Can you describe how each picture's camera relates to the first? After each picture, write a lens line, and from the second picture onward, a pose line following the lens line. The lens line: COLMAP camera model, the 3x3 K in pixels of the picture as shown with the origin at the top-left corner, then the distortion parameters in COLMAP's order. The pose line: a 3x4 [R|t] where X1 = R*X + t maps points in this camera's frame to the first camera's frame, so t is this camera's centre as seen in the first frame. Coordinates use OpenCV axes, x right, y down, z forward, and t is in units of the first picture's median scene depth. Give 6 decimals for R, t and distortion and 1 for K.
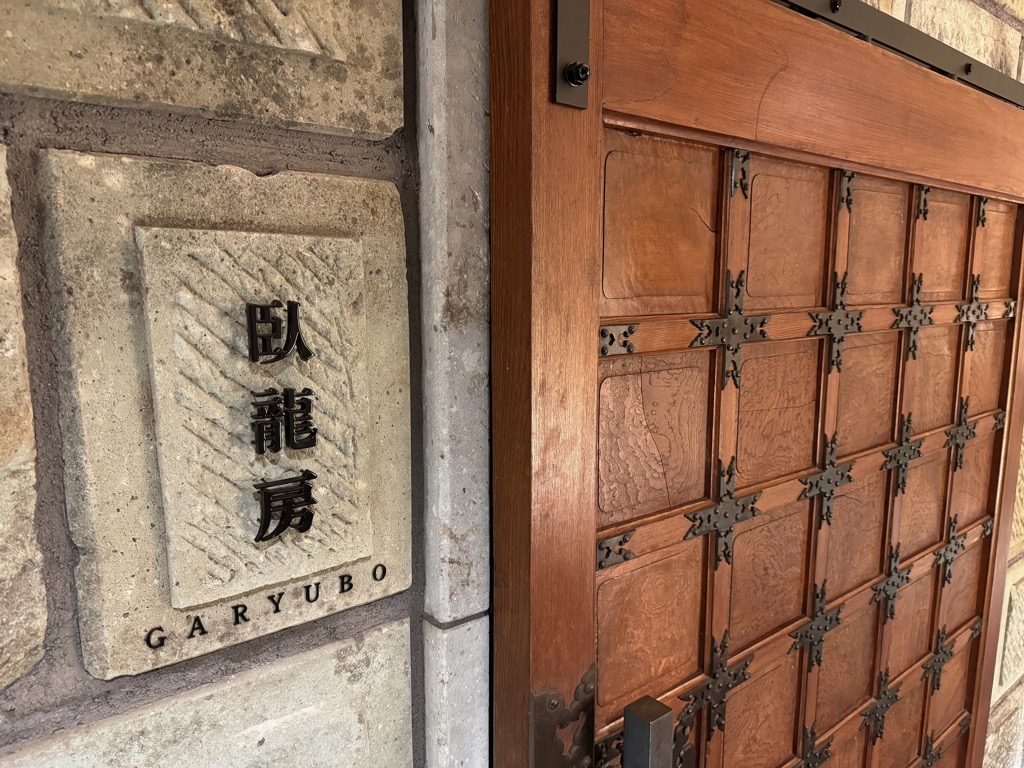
lens RADIAL K [[737.7, 0, 510.9], [0, 737.7, 400.2], [0, 0, 1]] dist [0.053154, -0.084201]
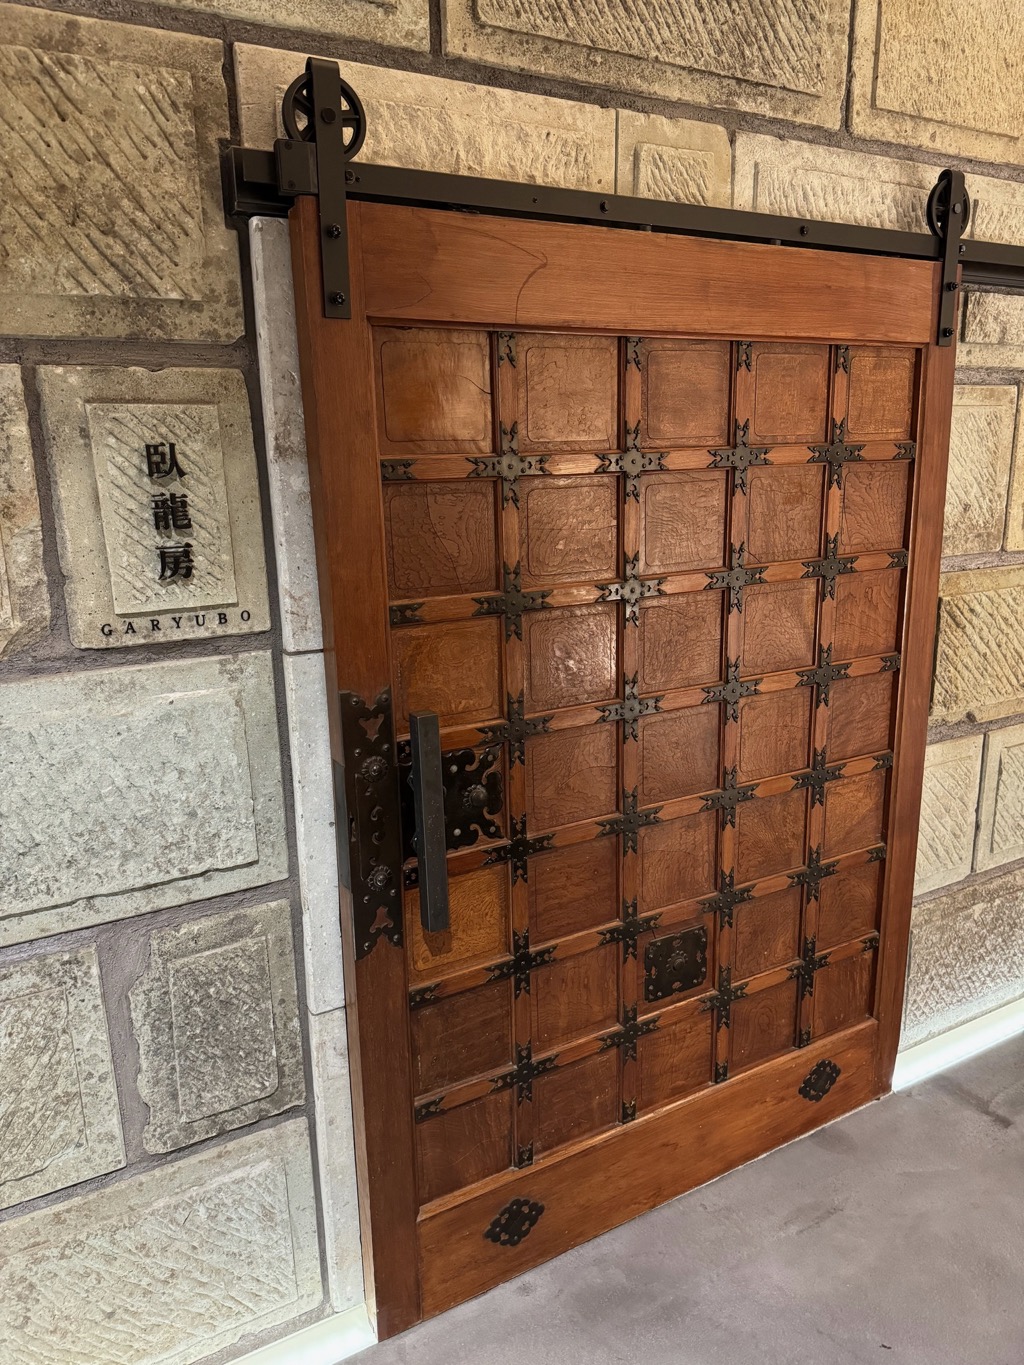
lens RADIAL K [[942.6, 0, 512.0], [0, 942.6, 682.5], [0, 0, 1]] dist [0.083212, -0.148666]
pose [[0.978783, 0.024569, -0.203423, 0.952017], [-0.008899, 0.996946, 0.077591, 0.246815], [0.204708, -0.074134, 0.976012, -1.068735]]
